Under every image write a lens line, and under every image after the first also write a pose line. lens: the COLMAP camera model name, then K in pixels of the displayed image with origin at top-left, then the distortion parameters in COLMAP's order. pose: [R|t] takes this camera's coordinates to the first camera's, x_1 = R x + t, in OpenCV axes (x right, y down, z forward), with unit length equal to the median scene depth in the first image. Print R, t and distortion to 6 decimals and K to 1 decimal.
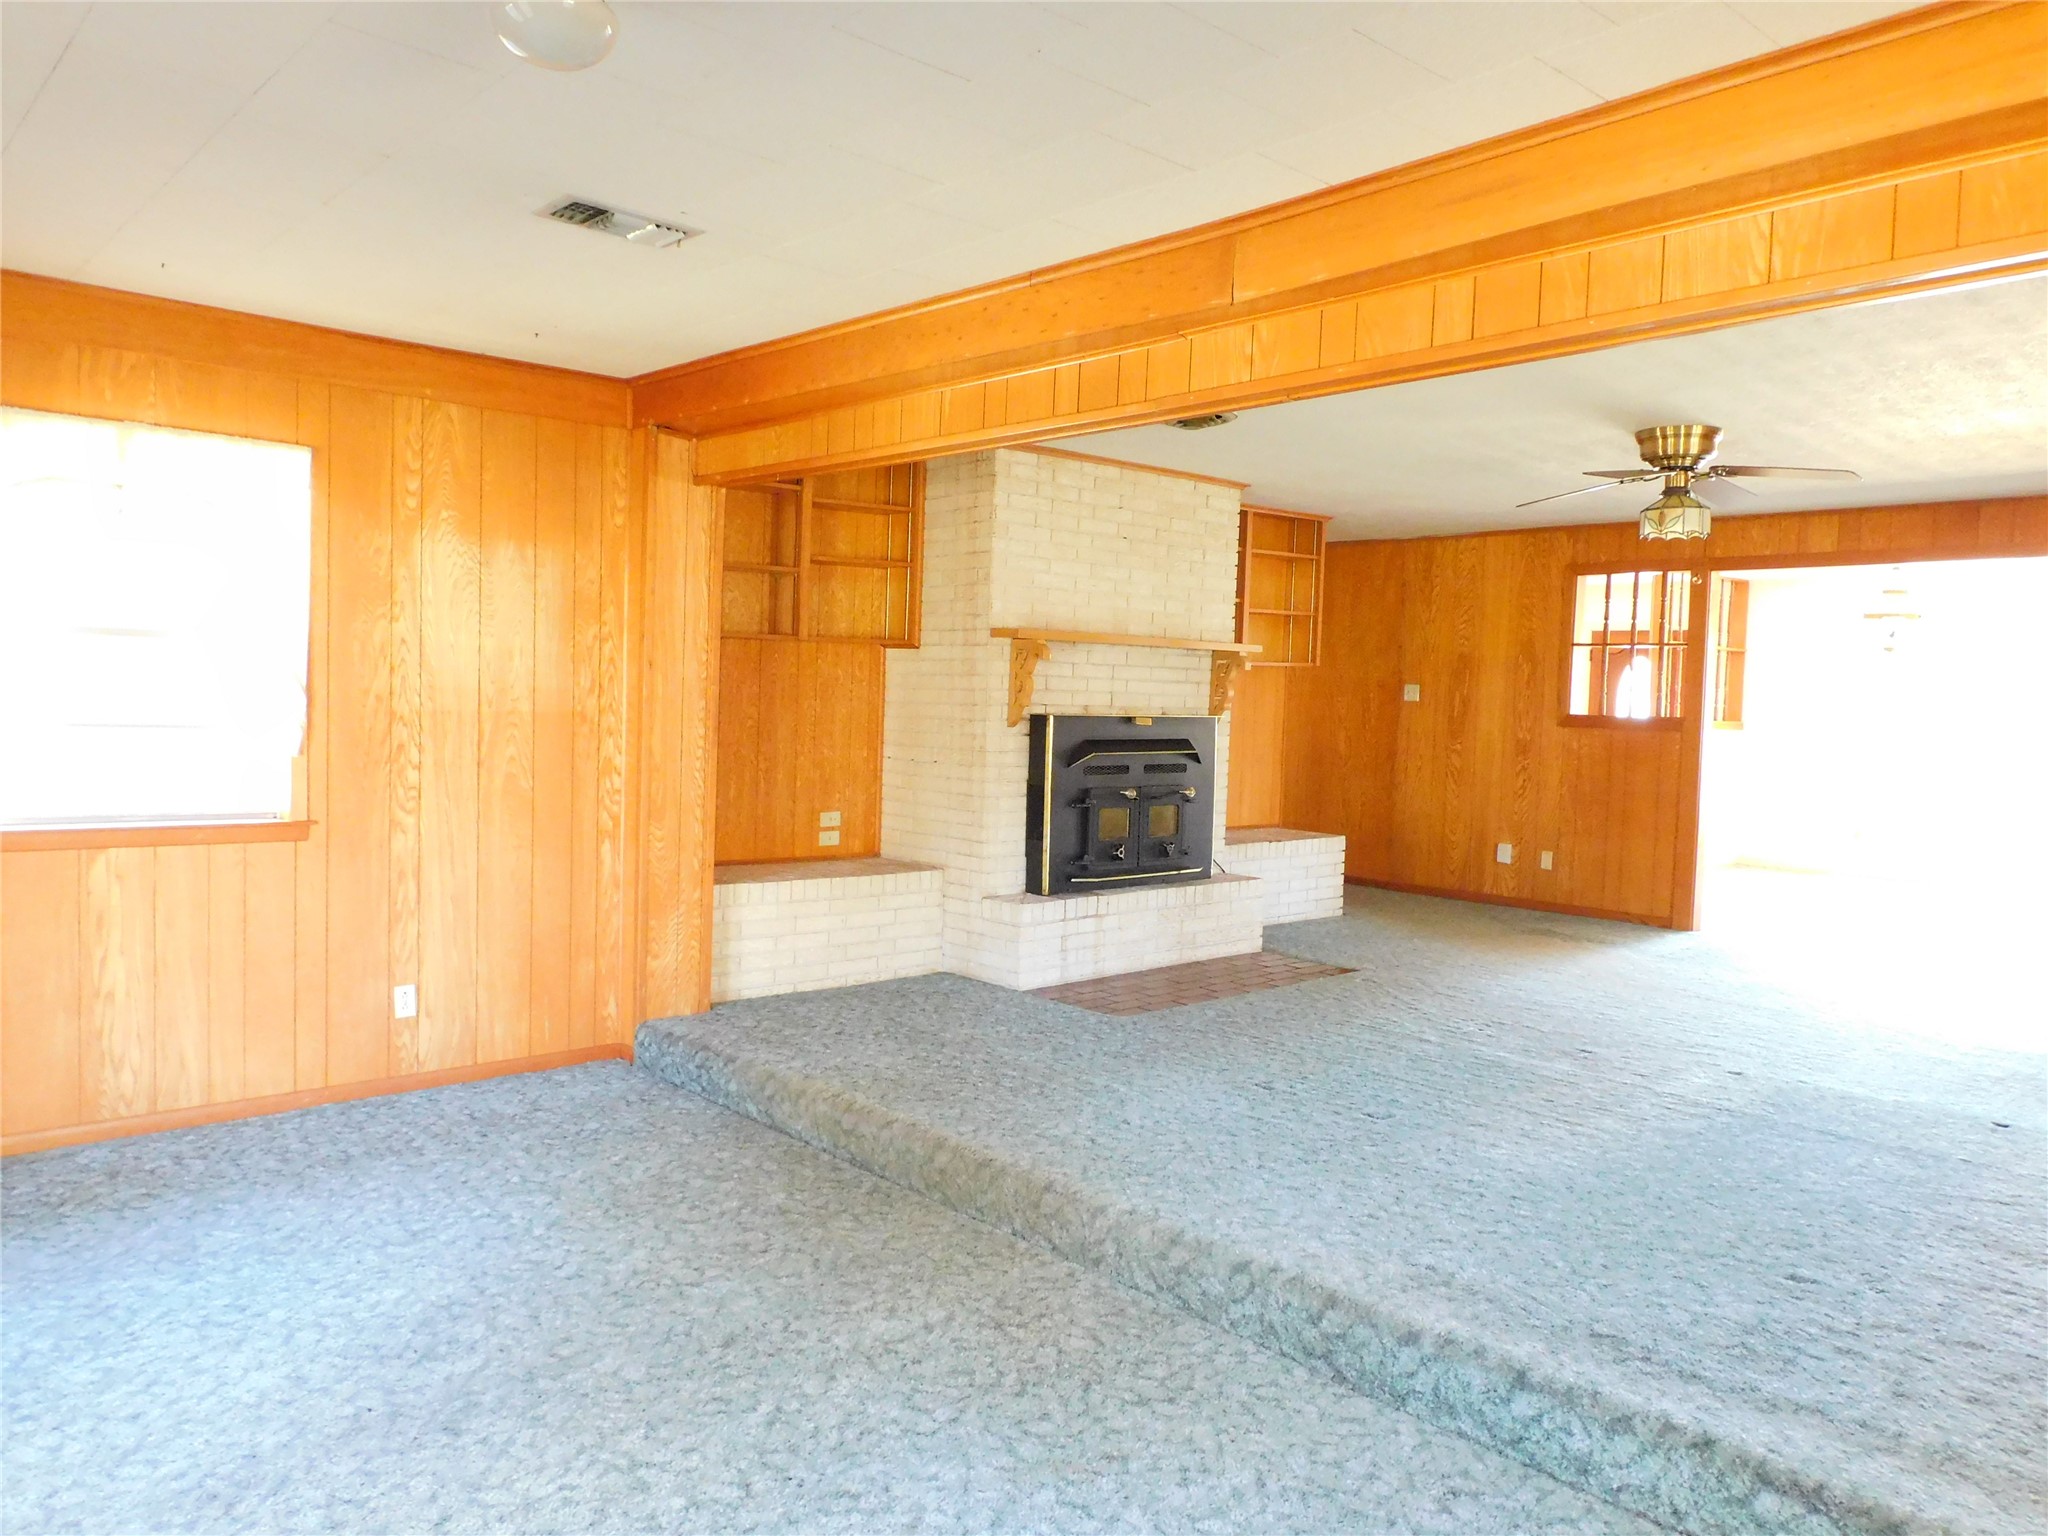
lens RADIAL K [[1431.0, 0, 1024.0], [0, 1431.0, 768.0], [0, 0, 1]] dist [-0.005557, -0.000739]
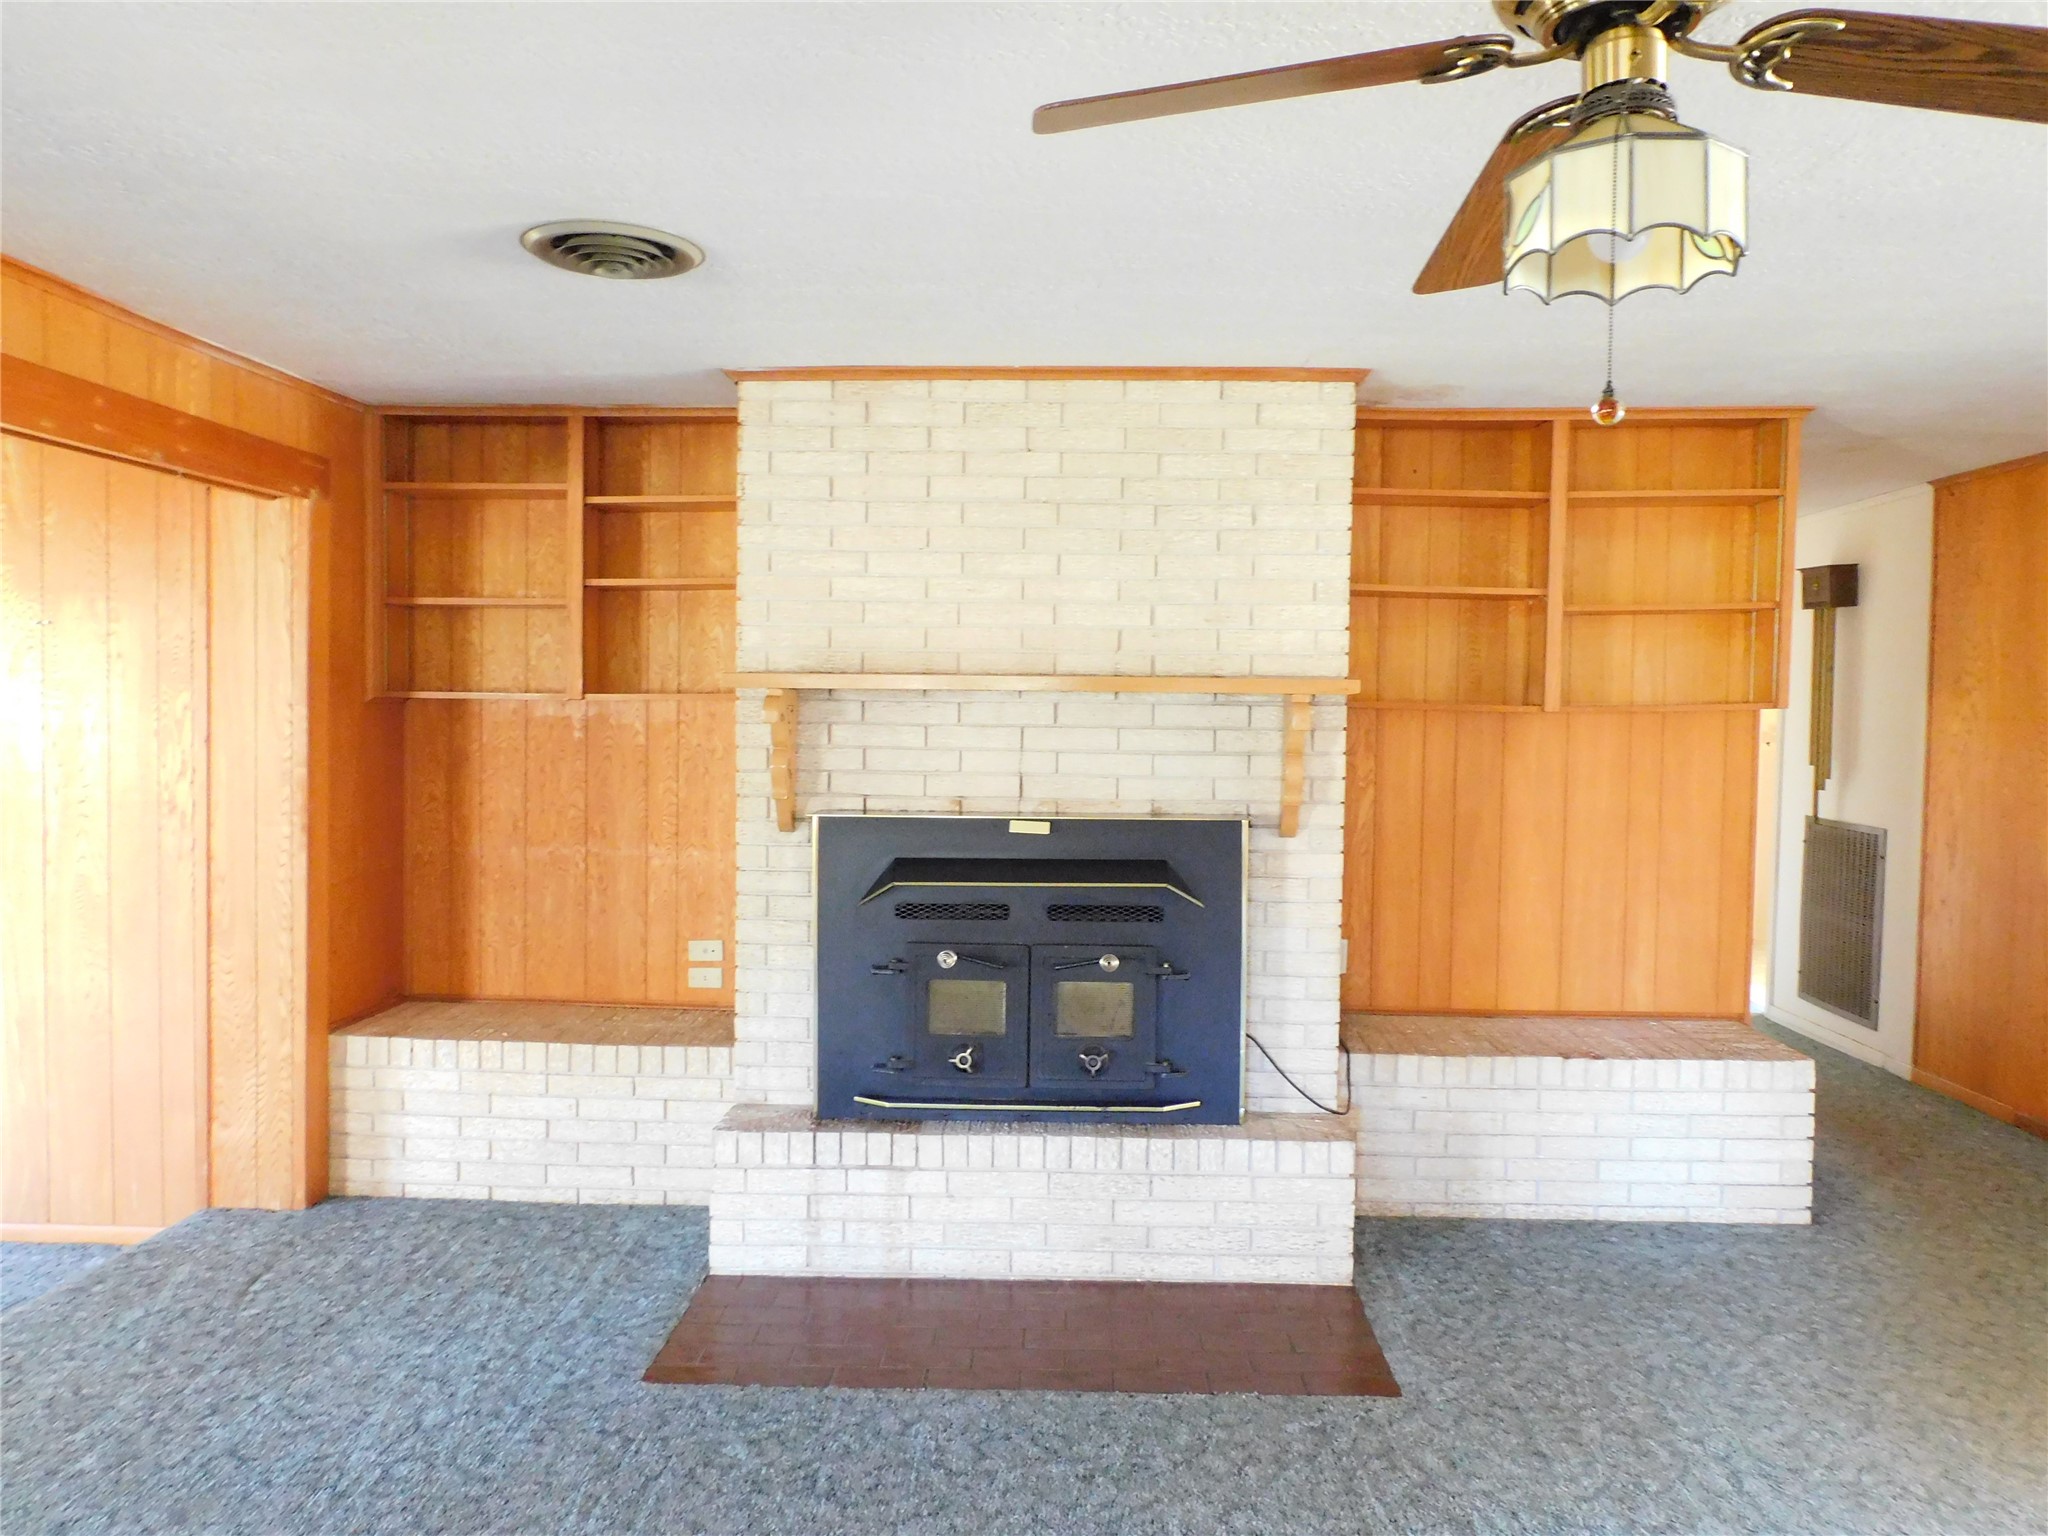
lens RADIAL K [[1480.6, 0, 1024.0], [0, 1480.6, 768.0], [0, 0, 1]] dist [-0.001202, -0.001148]
pose [[0.722113, 0.008330, -0.691725, 0.496482], [-0.029527, 0.999387, -0.018790, -0.046441], [0.691145, 0.033993, 0.721916, 0.605318]]
